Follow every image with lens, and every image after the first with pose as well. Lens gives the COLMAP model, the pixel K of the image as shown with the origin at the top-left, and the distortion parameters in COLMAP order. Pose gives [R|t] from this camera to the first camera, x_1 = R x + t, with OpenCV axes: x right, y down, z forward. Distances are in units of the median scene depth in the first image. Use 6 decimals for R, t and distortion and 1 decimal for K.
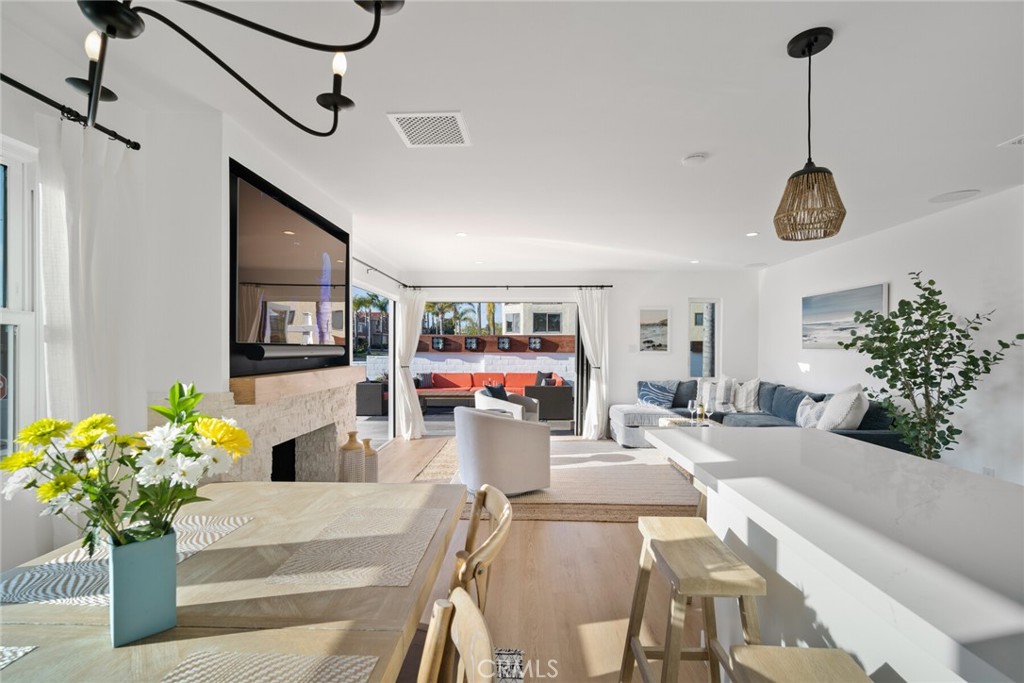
lens RADIAL K [[452.2, 0, 526.6], [0, 452.2, 344.7], [0, 0, 1]] dist [-0.002667, -0.000064]
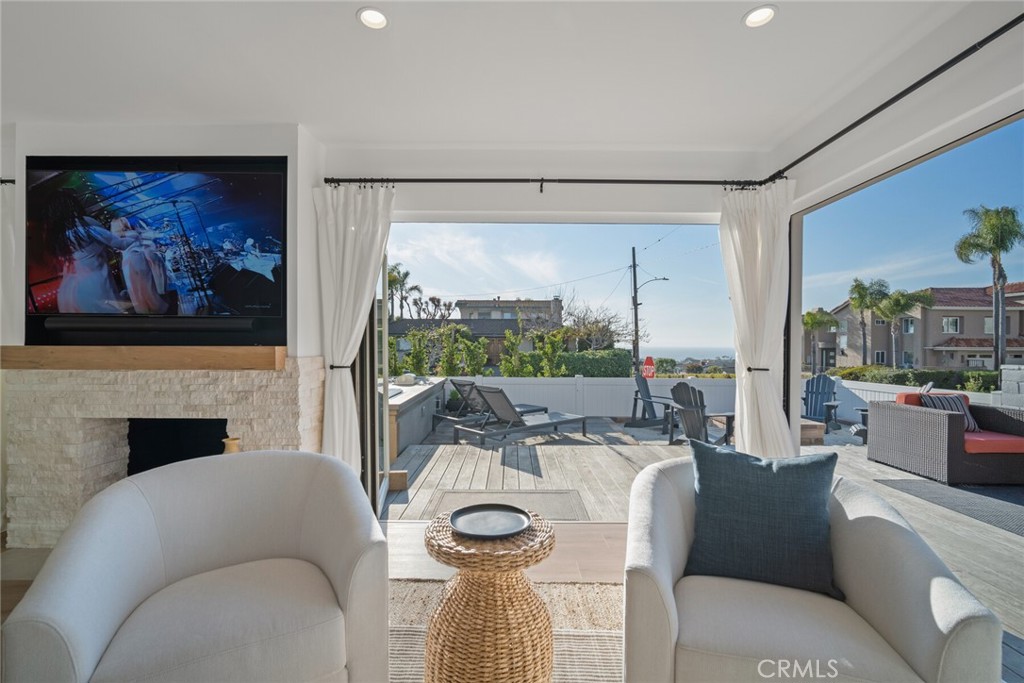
lens RADIAL K [[448.4, 0, 511.6], [0, 448.4, 345.6], [0, 0, 1]] dist [-0.007581, 0.000291]
pose [[-0.008416, 0.004300, -0.999955, 0.161836], [0.000198, 0.999991, 0.004298, 0.023391], [0.999965, -0.000162, -0.008417, 0.757049]]
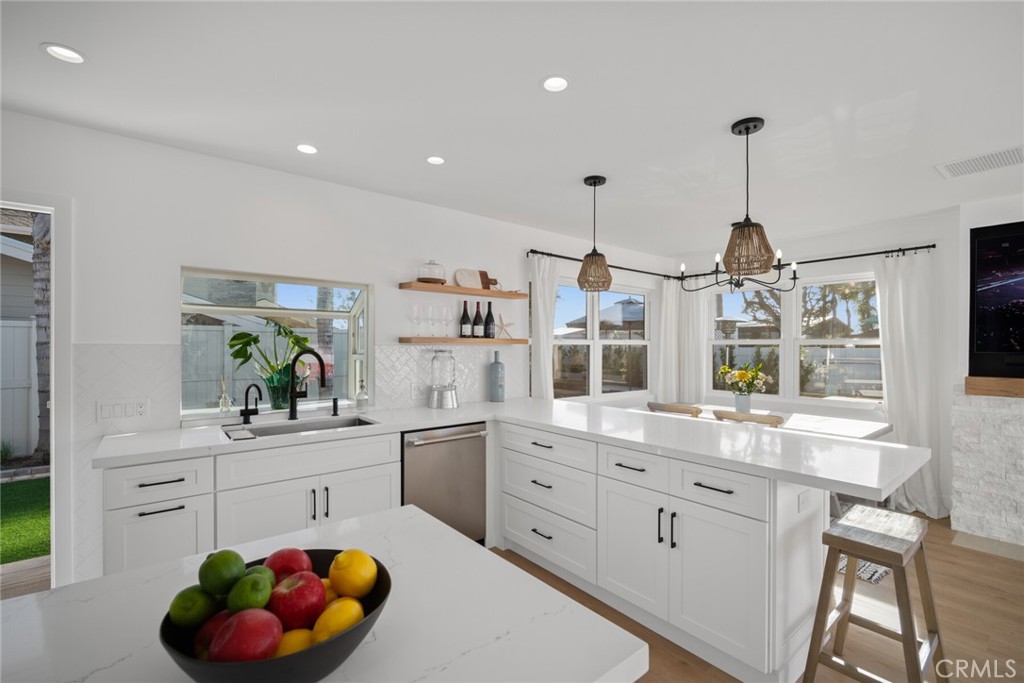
lens RADIAL K [[448.4, 0, 511.6], [0, 448.4, 345.6], [0, 0, 1]] dist [-0.007581, 0.000291]
pose [[-0.778823, -0.002083, -0.627240, 0.488948], [-0.000209, 0.999995, -0.003062, -0.007594], [0.627244, -0.002253, -0.778820, 0.399534]]
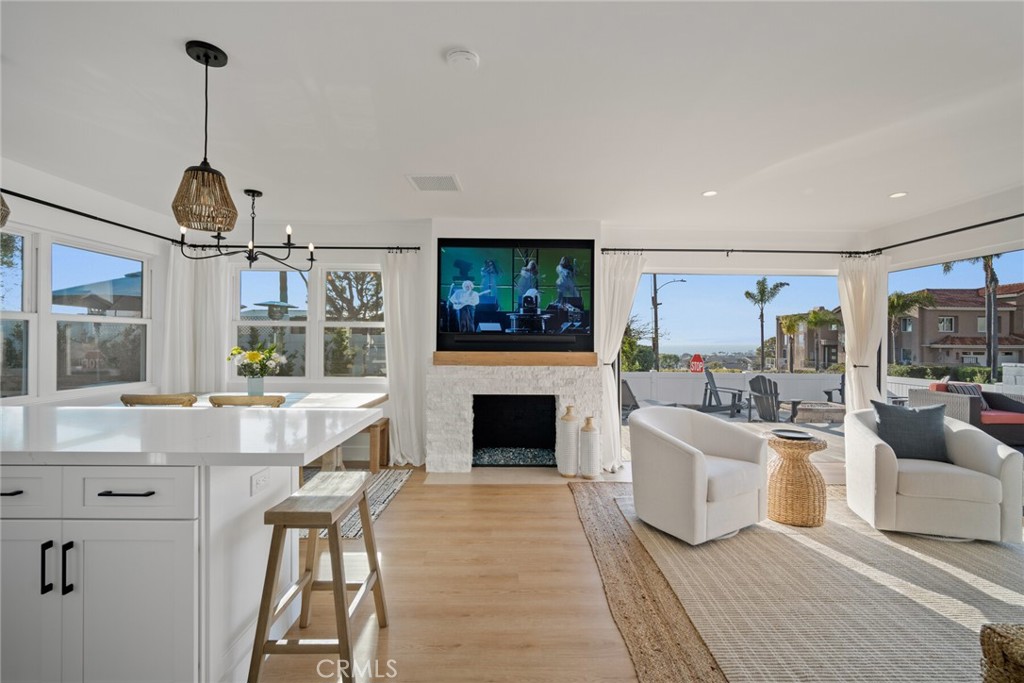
lens RADIAL K [[445.1, 0, 513.6], [0, 445.1, 336.5], [0, 0, 1]] dist [-0.006672, 0.000582]
pose [[0.001757, -0.005381, -0.999984, 0.424339], [-0.003067, 0.999981, -0.005387, 0.006766], [0.999994, 0.003076, 0.001740, 0.443770]]
